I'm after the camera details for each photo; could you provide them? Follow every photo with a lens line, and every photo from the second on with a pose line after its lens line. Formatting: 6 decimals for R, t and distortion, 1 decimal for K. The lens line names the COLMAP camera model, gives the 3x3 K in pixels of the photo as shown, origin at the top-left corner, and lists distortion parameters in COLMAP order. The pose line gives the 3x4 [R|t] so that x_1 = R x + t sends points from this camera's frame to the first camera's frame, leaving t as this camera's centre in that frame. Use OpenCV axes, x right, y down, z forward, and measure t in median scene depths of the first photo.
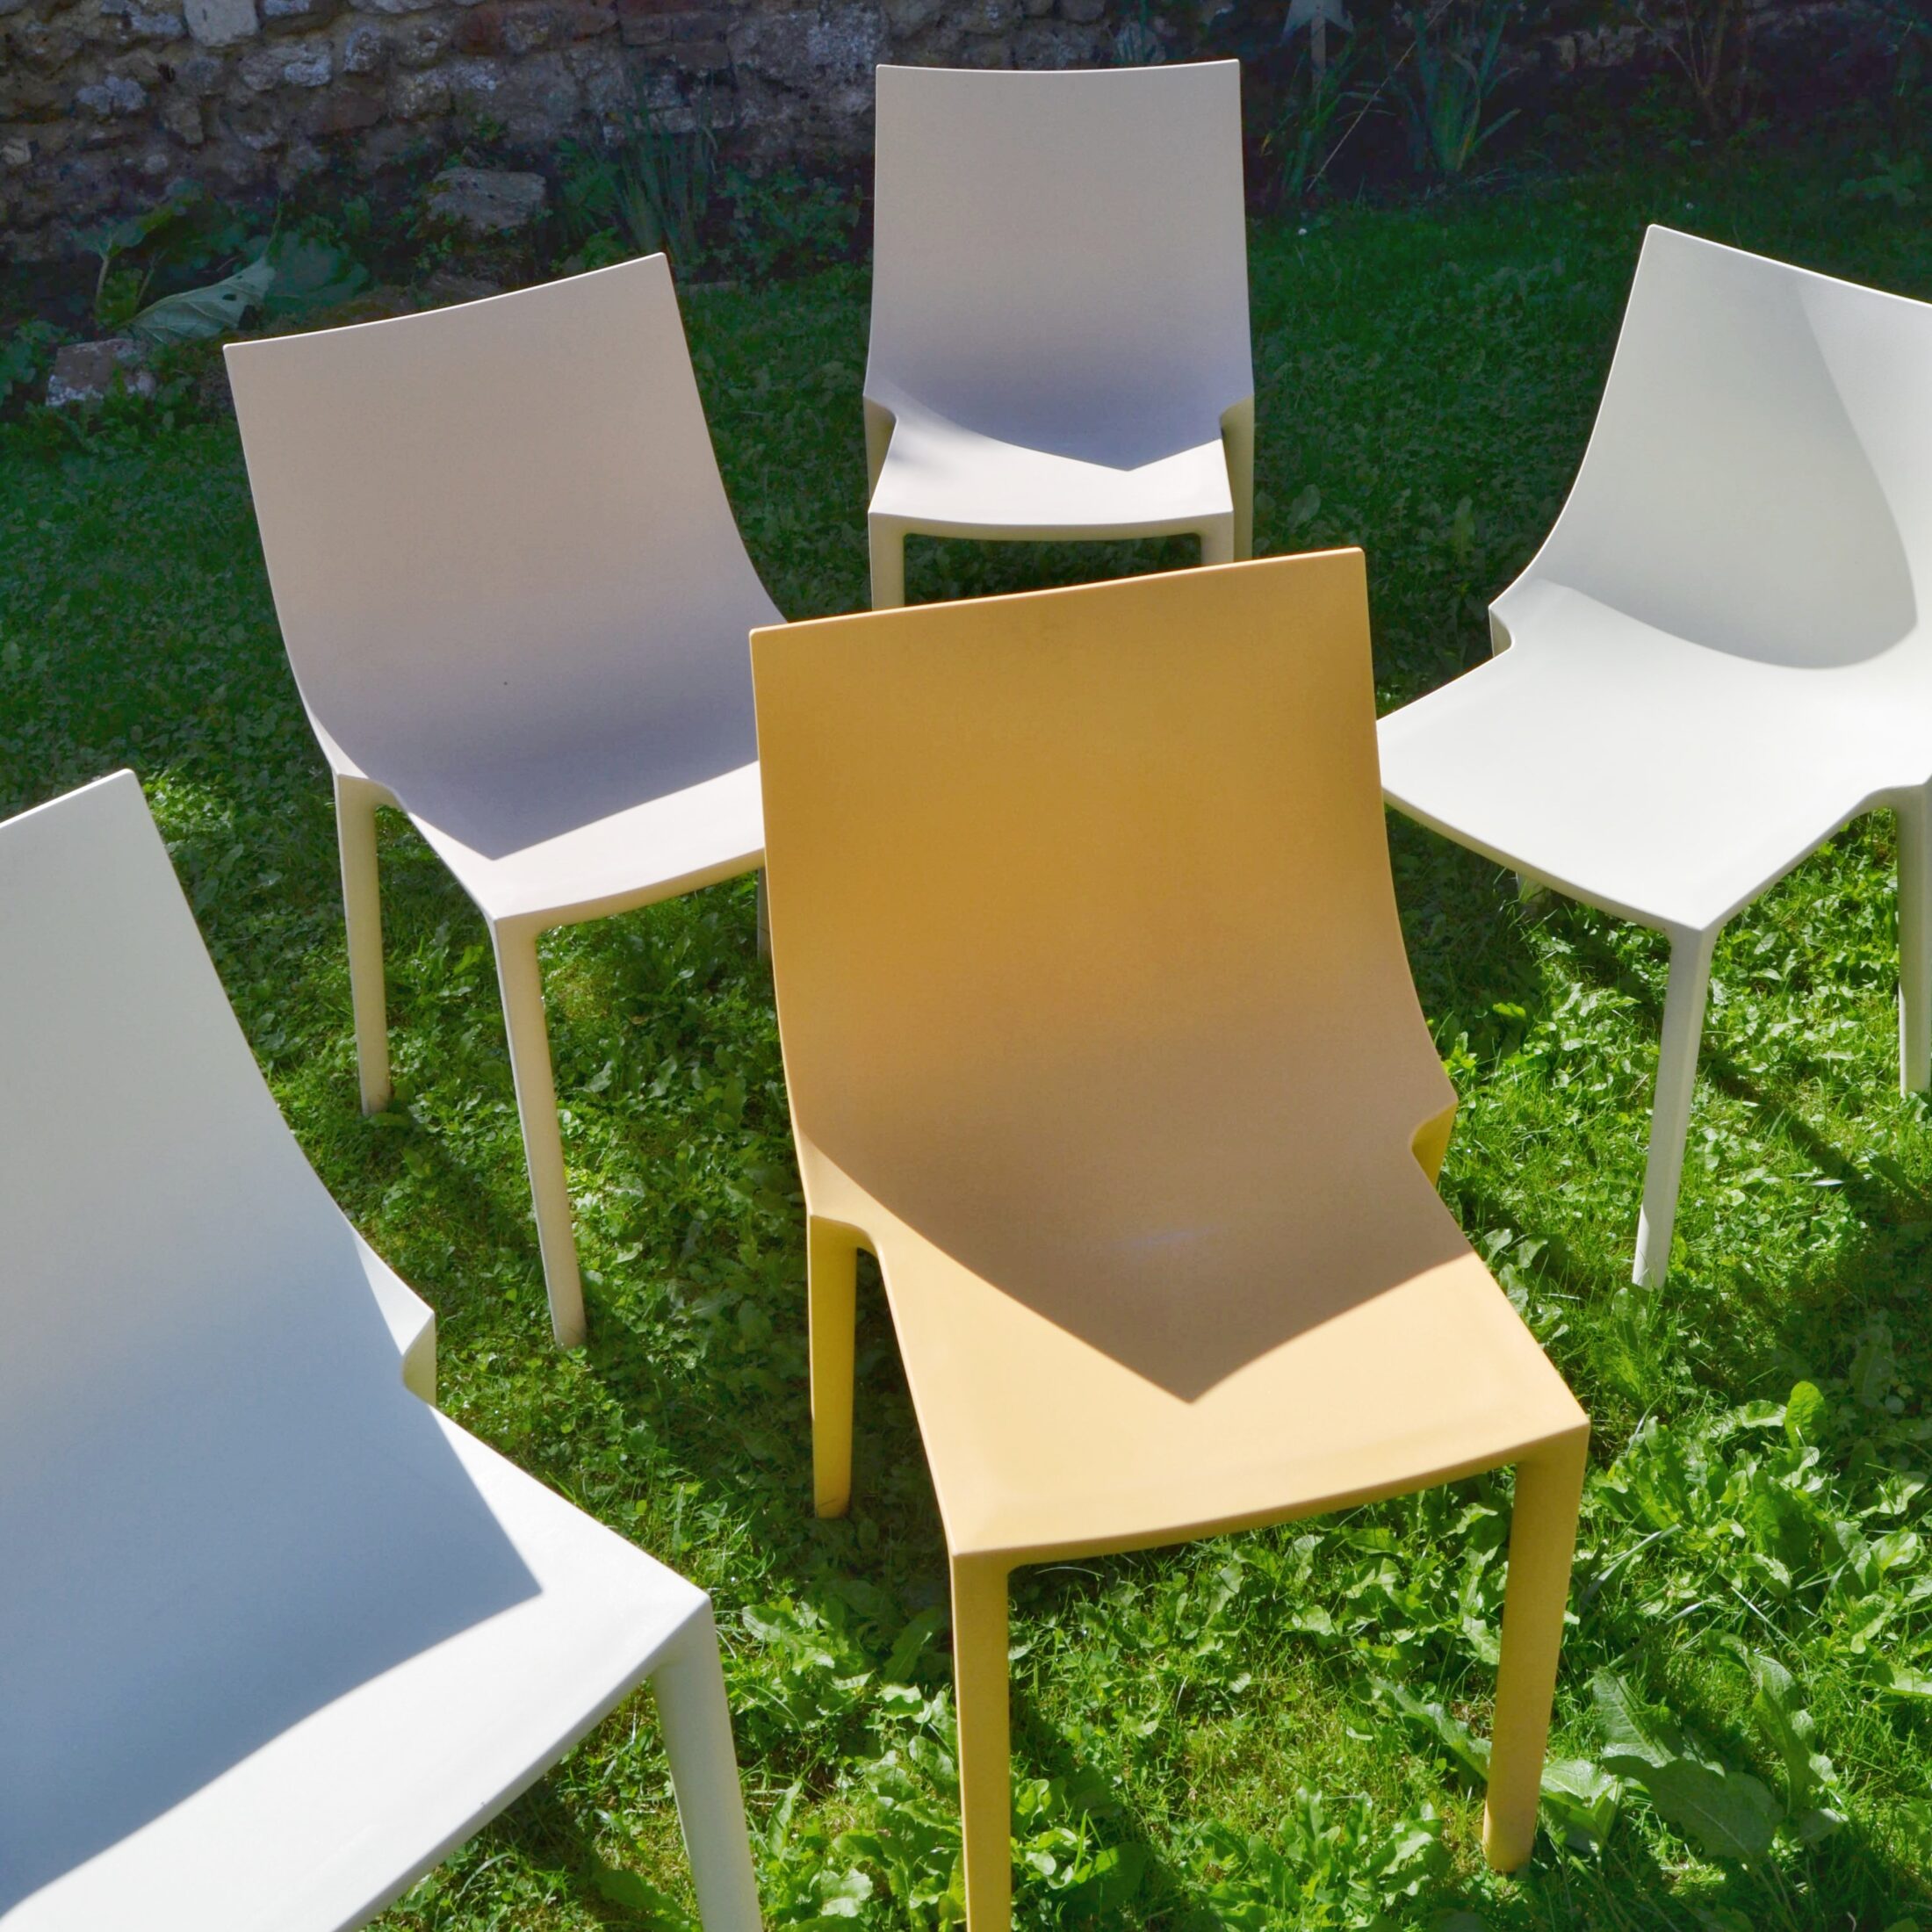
lens RADIAL K [[2313.5, 0, 999.3], [0, 2313.5, 766.6], [0, 0, 1]] dist [-0.096791, 0.035433]
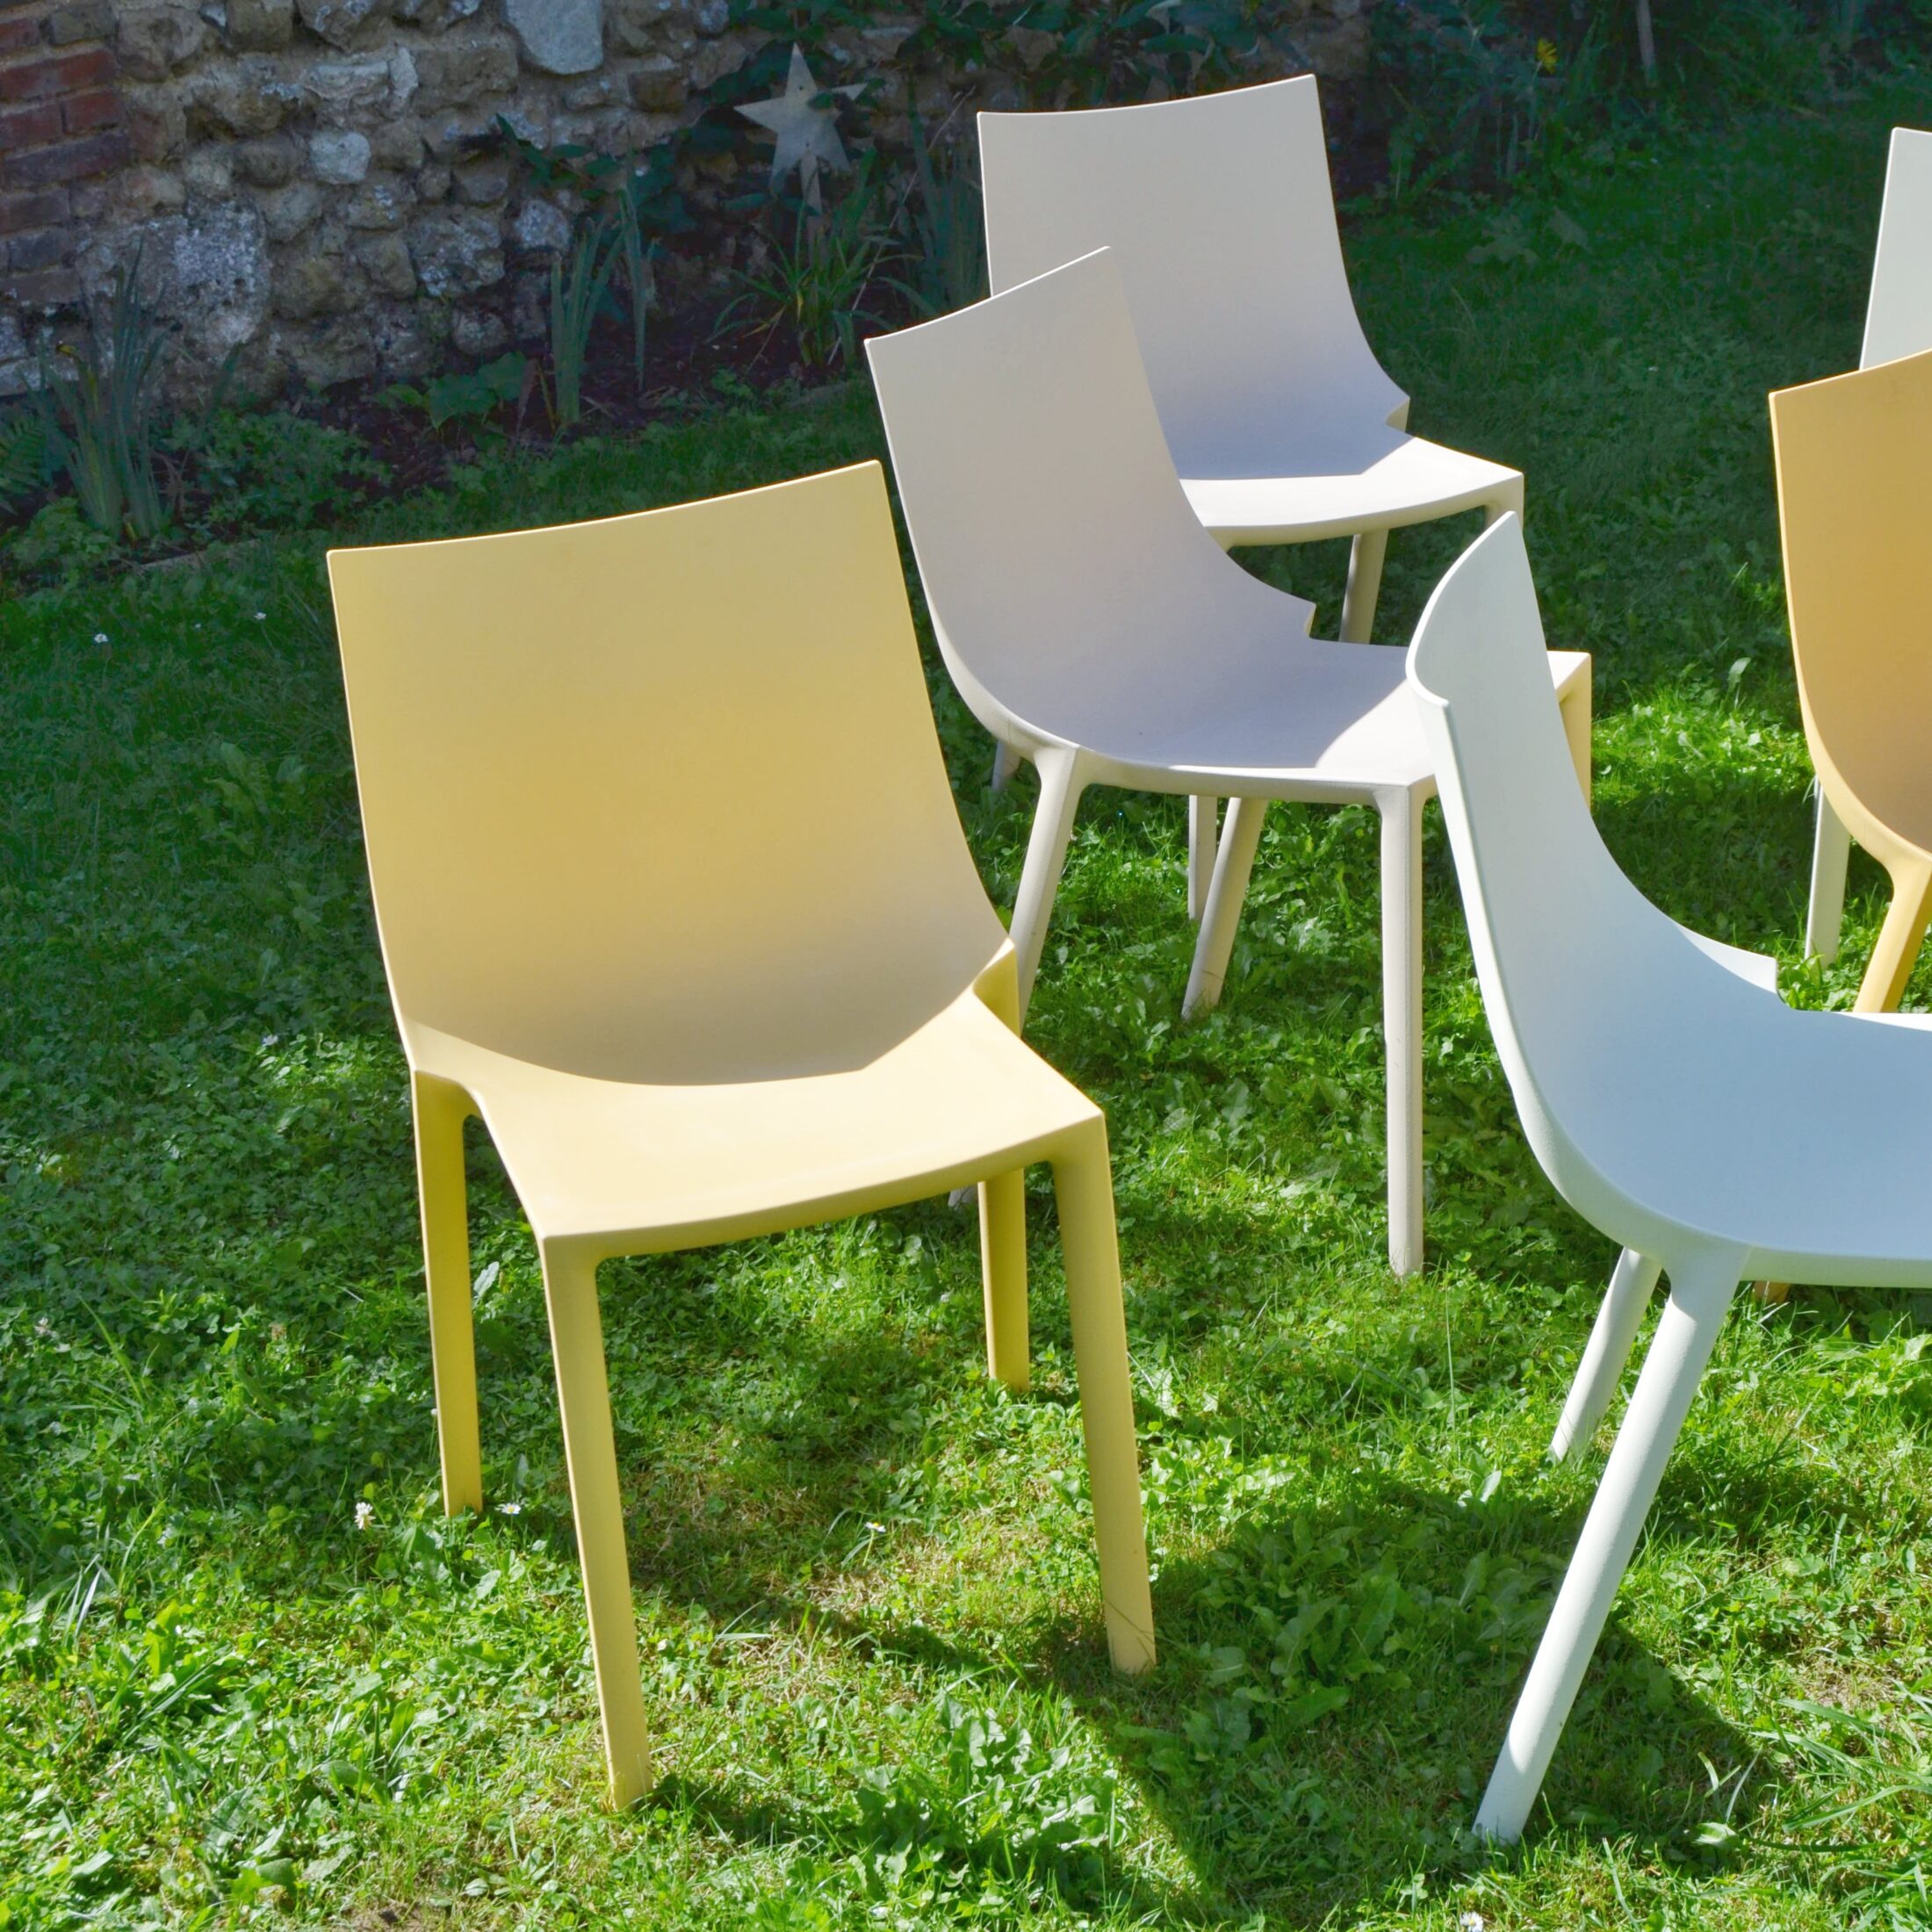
lens RADIAL K [[3539.8, 0, 966.0], [0, 3539.8, 966.0], [0, 0, 1]] dist [-0.064633, 0.076276]
pose [[0.891302, -0.184346, 0.414244, -0.777098], [0.242804, 0.965636, -0.092699, 0.177774], [-0.382920, 0.183203, 0.905433, -0.259015]]
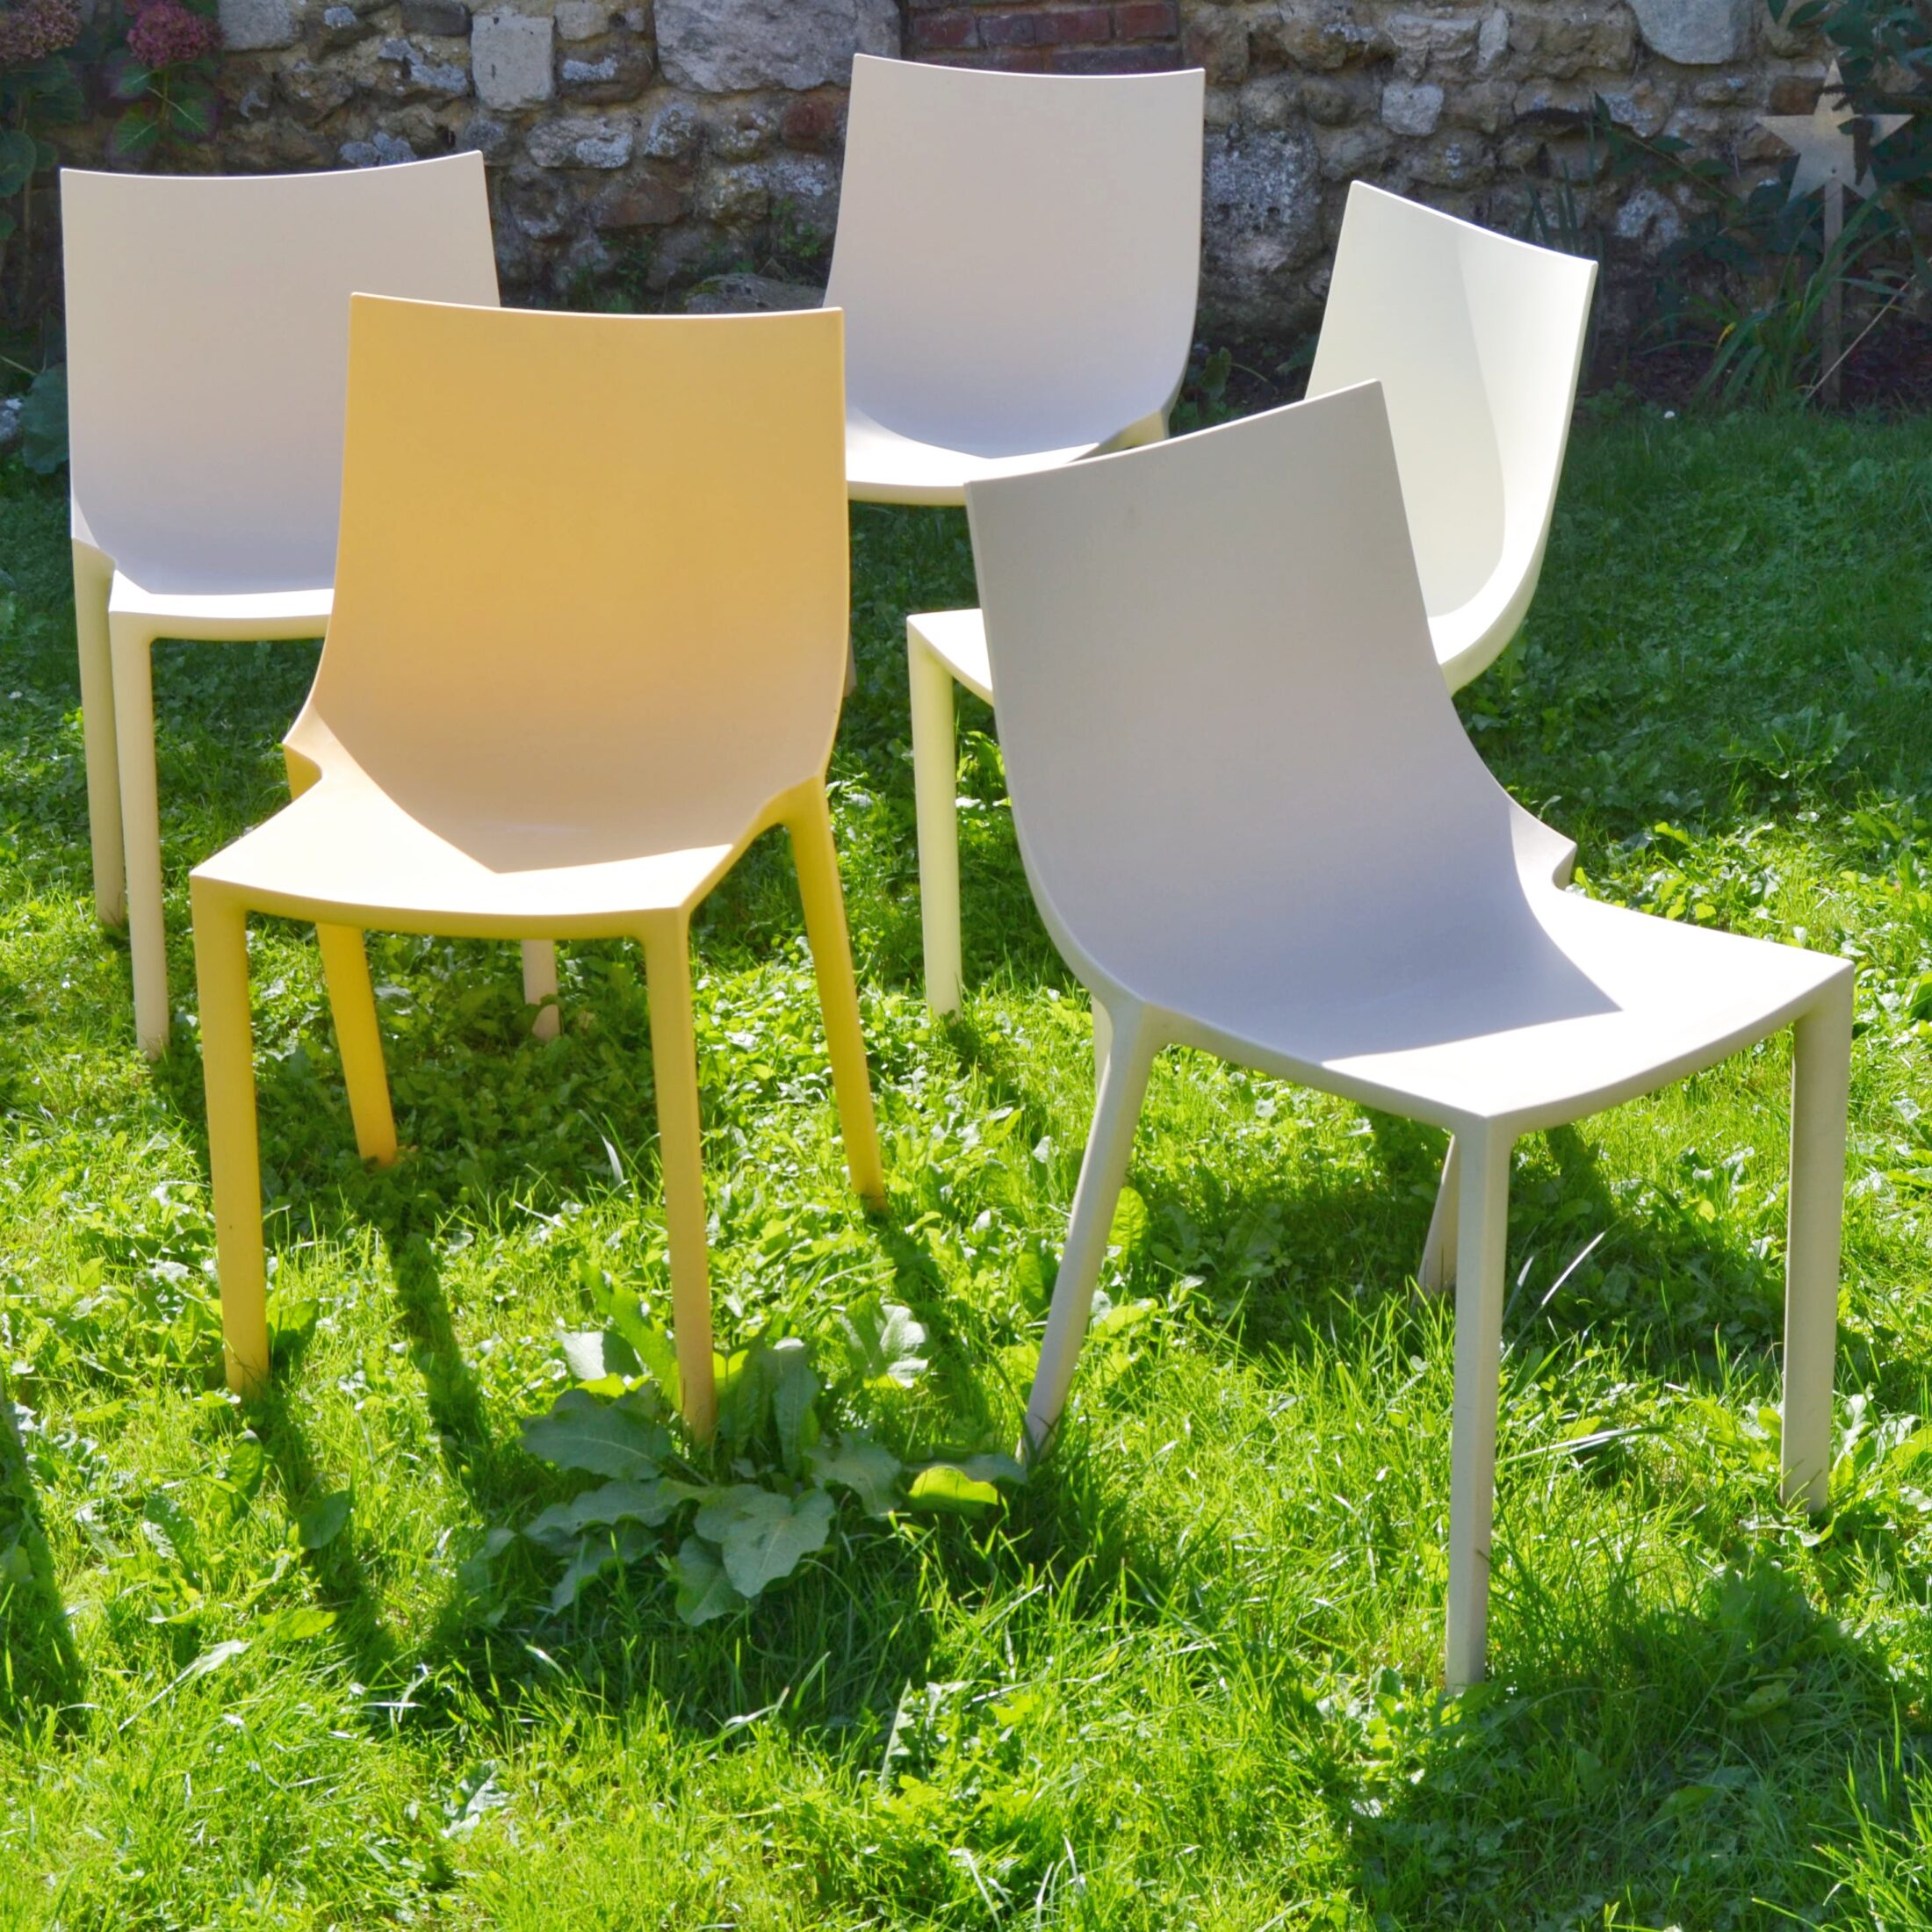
lens RADIAL K [[3986.1, 0, 962.7], [0, 3986.1, 1009.1], [0, 0, 1]] dist [-0.053021, 0.011507]
pose [[0.941533, 0.137064, -0.307780, 0.609331], [-0.184162, 0.974331, -0.129474, 0.323184], [0.282133, 0.178585, 0.942607, -0.545467]]
